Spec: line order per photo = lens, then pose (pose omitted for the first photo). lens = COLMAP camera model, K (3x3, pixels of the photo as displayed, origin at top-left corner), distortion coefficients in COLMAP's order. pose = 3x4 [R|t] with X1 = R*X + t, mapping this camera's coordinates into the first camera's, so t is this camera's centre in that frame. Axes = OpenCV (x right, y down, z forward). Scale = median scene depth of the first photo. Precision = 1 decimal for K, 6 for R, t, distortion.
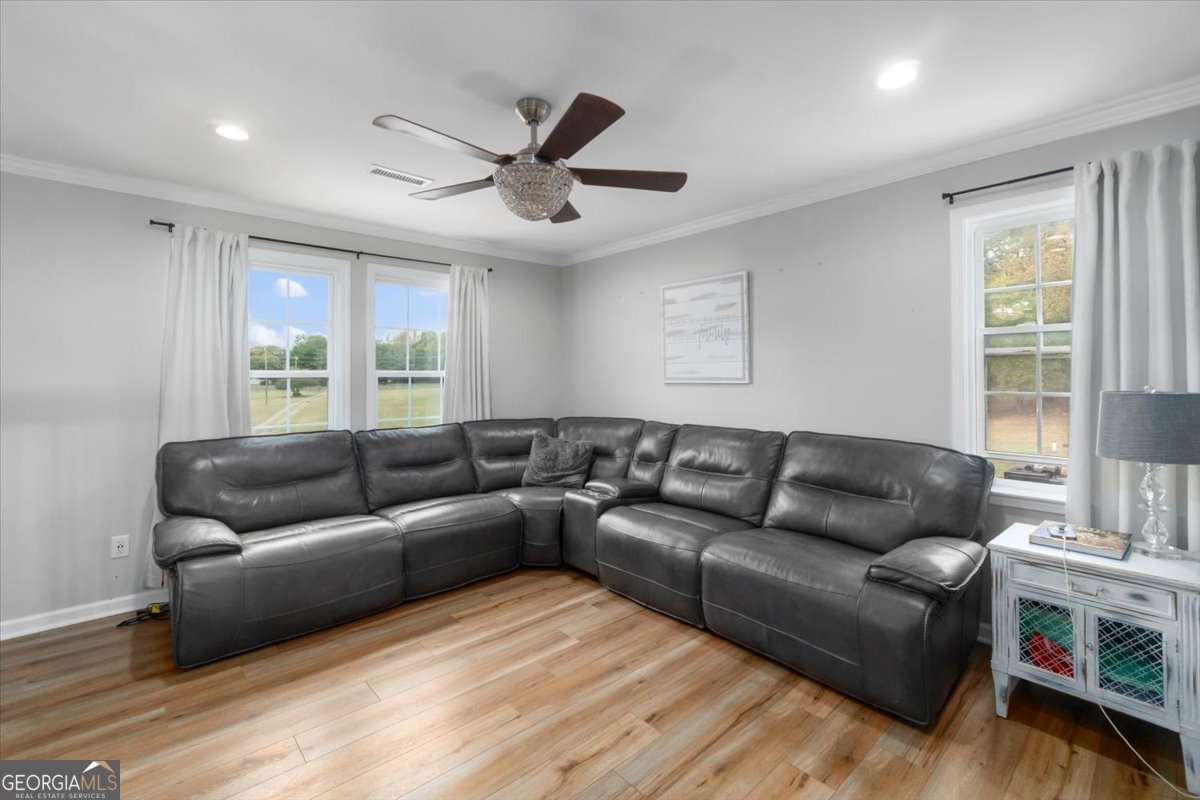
lens RADIAL K [[519.8, 0, 590.5], [0, 519.8, 374.8], [0, 0, 1]] dist [0.009285, 0.000092]
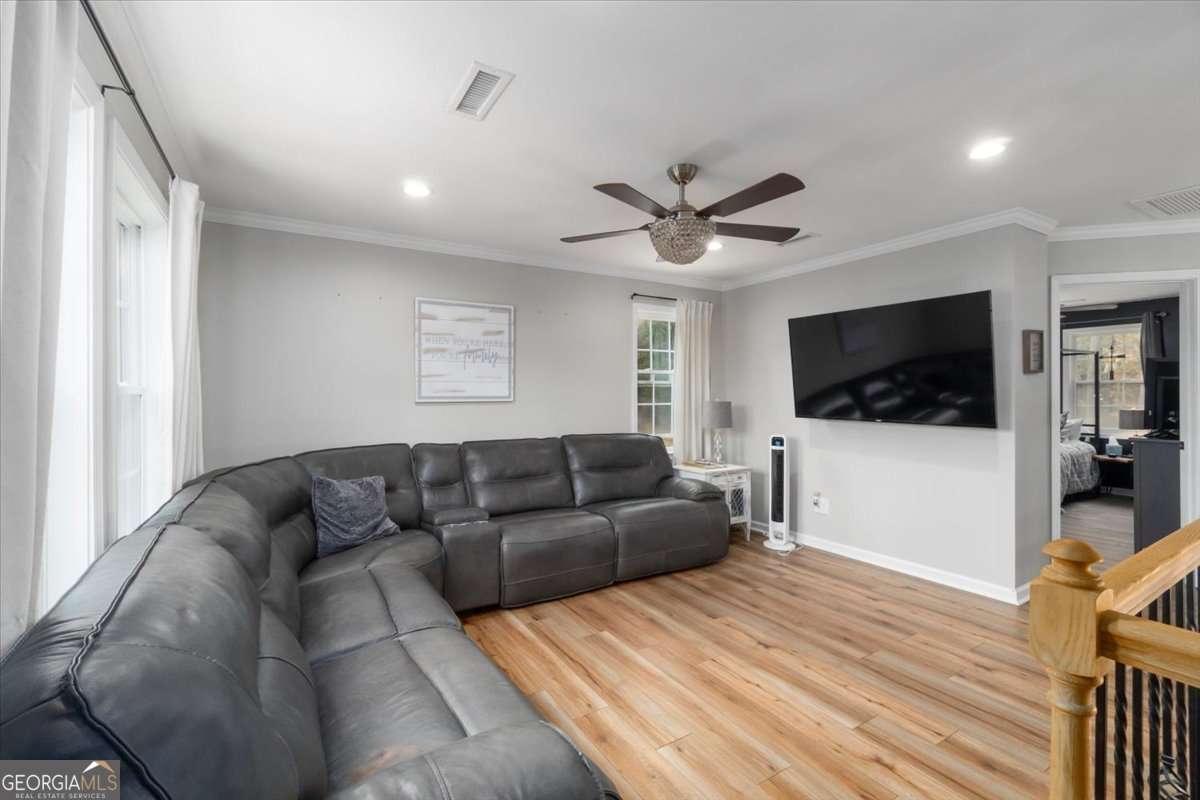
lens RADIAL K [[519.8, 0, 590.7], [0, 519.8, 394.3], [0, 0, 1]] dist [0.009285, 0.000092]
pose [[0.192682, 0.001053, 0.981261, -0.845899], [-0.005568, 0.999984, 0.000020, 0.000217], [-0.981246, -0.005468, 0.192684, 0.610049]]
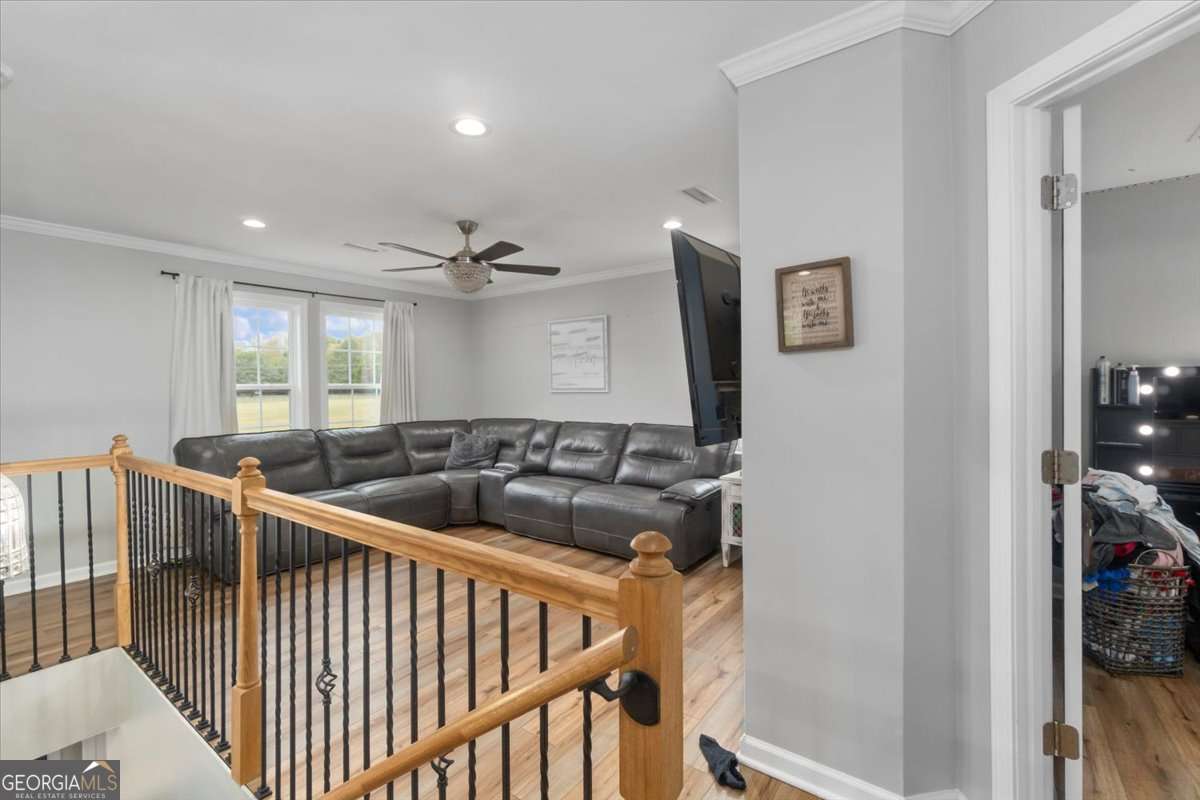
lens RADIAL K [[519.8, 0, 593.5], [0, 519.8, 402.9], [0, 0, 1]] dist [0.009285, 0.000092]
pose [[0.978256, -0.009208, 0.207196, -0.039536], [0.001848, 0.999361, 0.035687, -0.005937], [-0.207392, -0.034528, 0.977648, -0.430423]]
